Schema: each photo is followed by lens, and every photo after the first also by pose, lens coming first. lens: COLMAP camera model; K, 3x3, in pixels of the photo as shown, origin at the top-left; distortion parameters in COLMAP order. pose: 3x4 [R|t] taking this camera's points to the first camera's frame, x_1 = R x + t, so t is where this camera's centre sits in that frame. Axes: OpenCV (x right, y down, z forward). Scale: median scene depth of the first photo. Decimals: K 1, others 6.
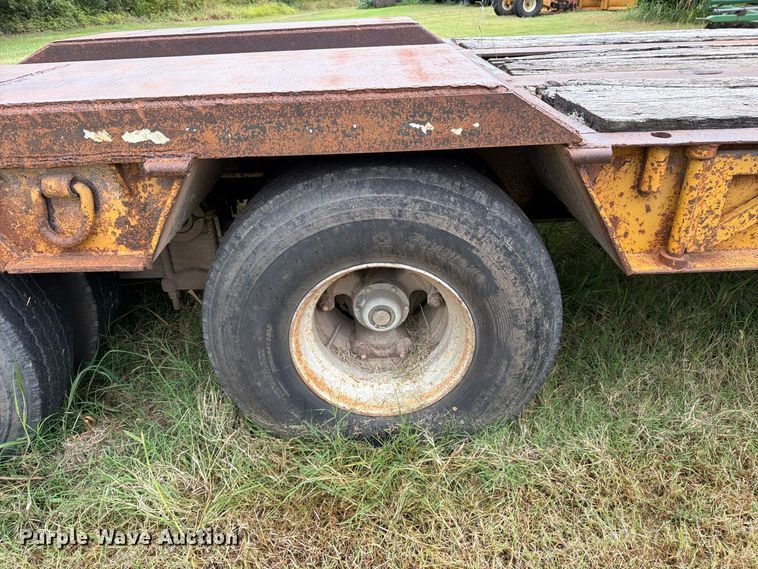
lens RADIAL K [[547.4, 0, 378.8], [0, 547.4, 279.9], [0, 0, 1]] dist [0.132102, -0.229419]
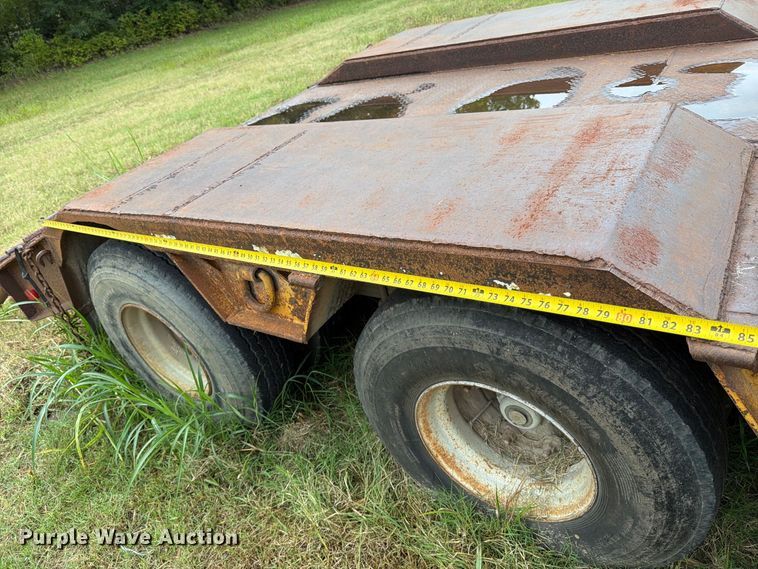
lens RADIAL K [[547.4, 0, 378.8], [0, 547.4, 279.9], [0, 0, 1]] dist [0.132102, -0.229419]
pose [[0.815241, 0.169037, -0.553902, 0.365085], [-0.082045, 0.980518, 0.178475, -0.382952], [0.573280, -0.100056, 0.813227, 0.115404]]
